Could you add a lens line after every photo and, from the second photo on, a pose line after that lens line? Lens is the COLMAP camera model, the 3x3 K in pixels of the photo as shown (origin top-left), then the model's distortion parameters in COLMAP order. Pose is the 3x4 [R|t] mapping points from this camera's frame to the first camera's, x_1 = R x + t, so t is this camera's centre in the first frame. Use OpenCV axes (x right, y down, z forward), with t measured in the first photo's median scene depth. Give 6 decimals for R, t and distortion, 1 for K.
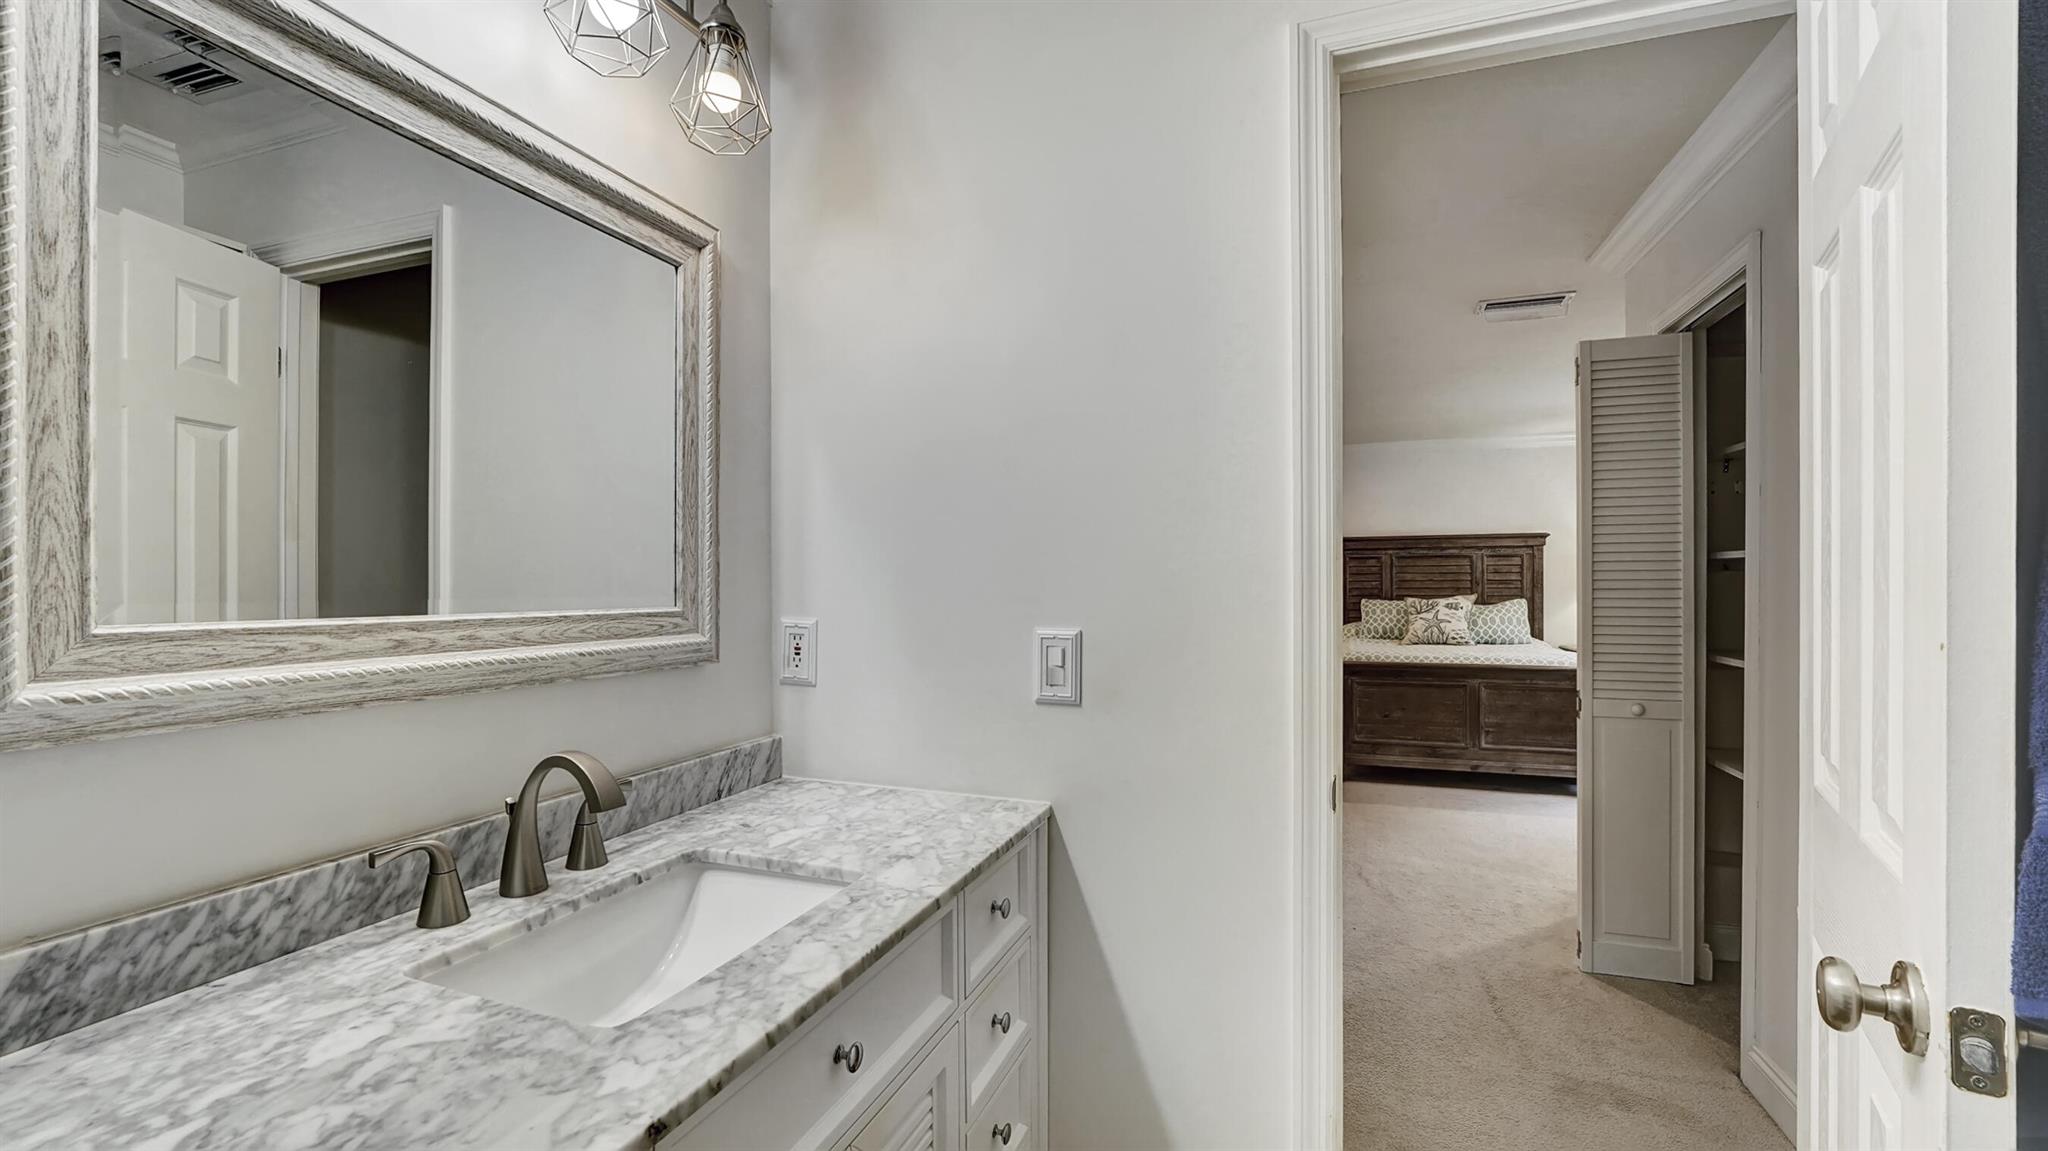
lens RADIAL K [[849.4, 0, 1030.6], [0, 849.4, 595.6], [0, 0, 1]] dist [-0.002226, -0.000253]
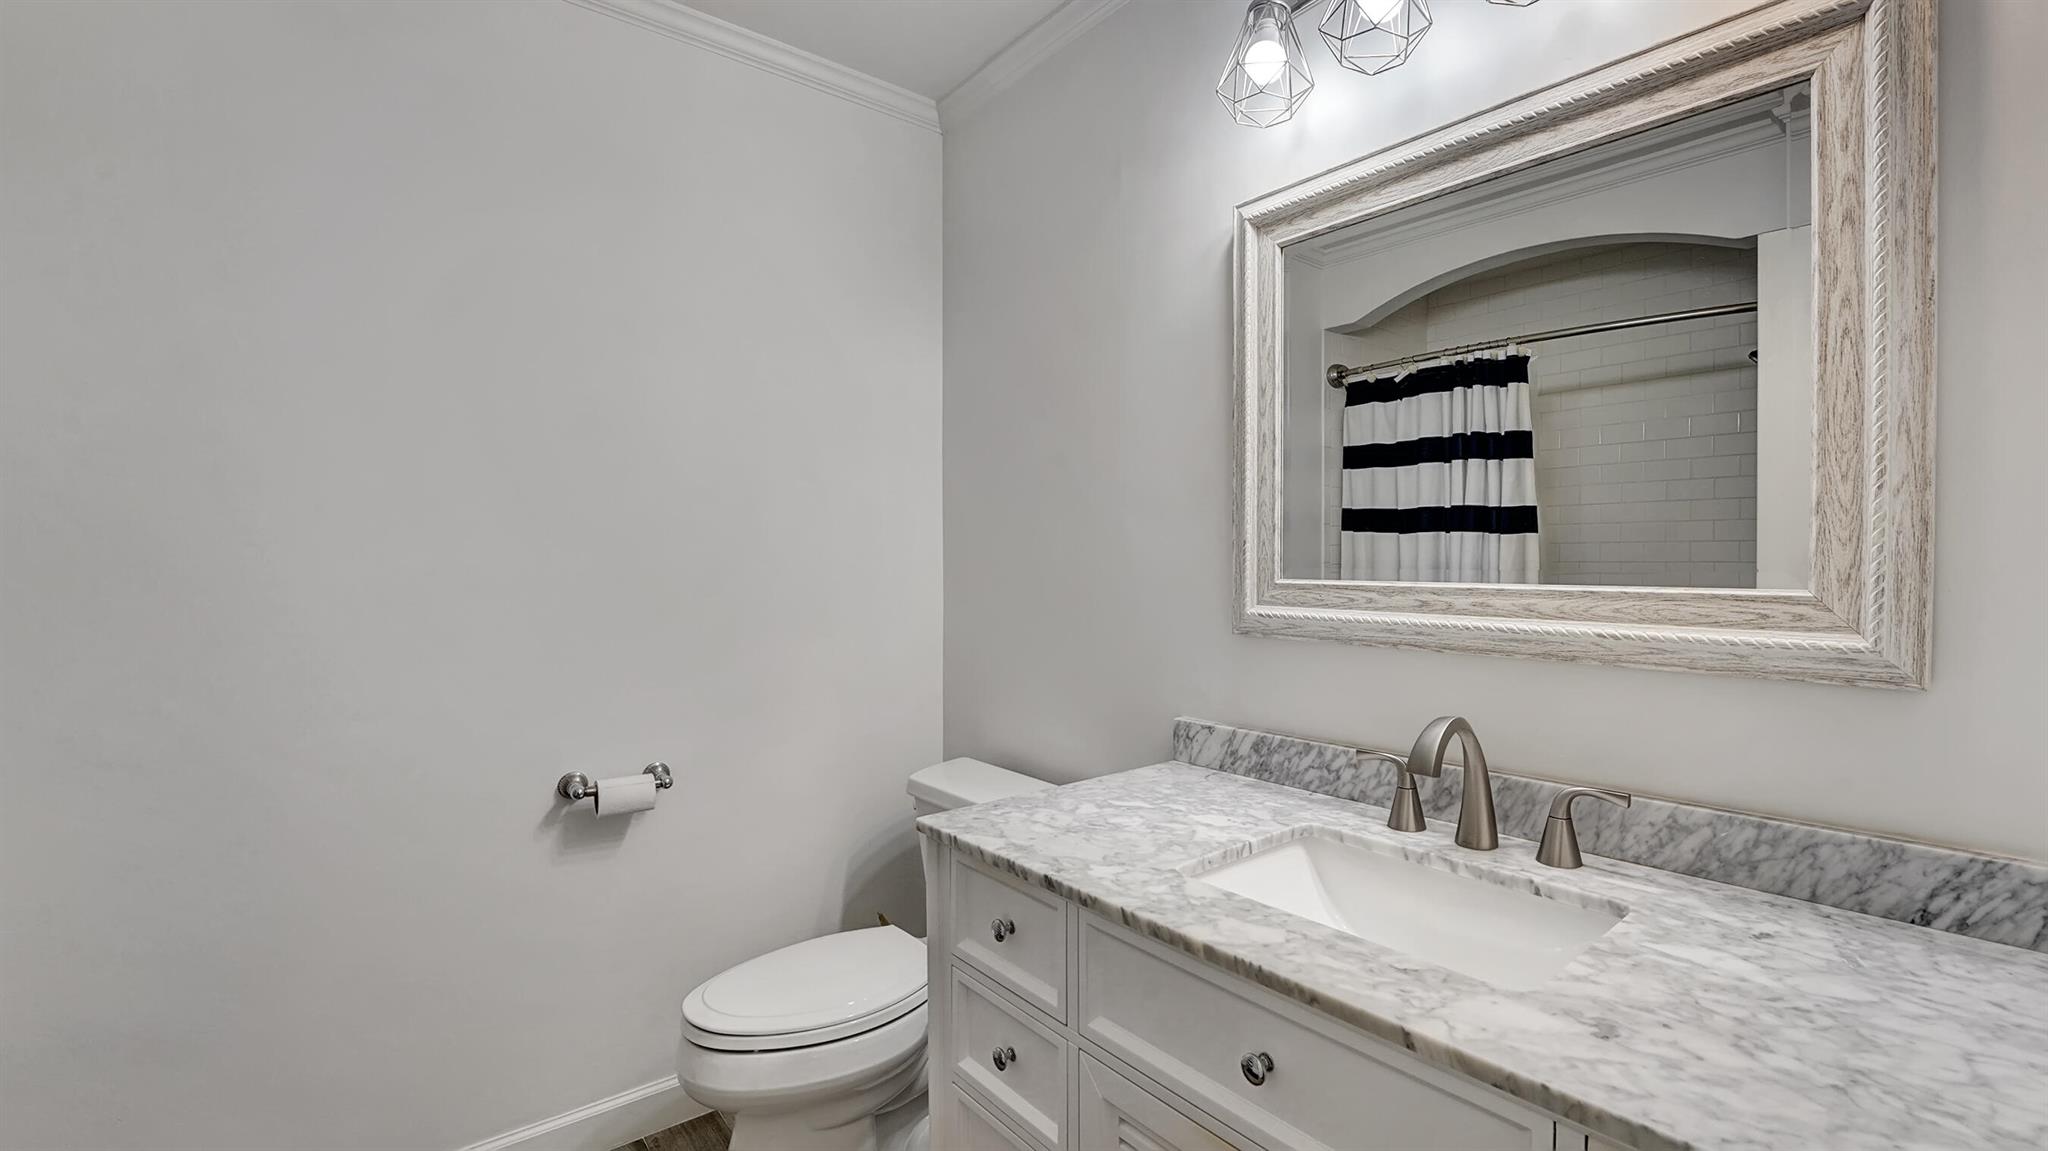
lens RADIAL K [[839.3, 0, 1018.6], [0, 839.3, 572.5], [0, 0, 1]] dist [-0.018653, -0.000010]
pose [[-0.512981, 0.024651, -0.858046, 0.626126], [-0.001022, 0.999569, 0.029329, -0.025764], [0.858399, 0.015922, -0.512735, 1.102517]]
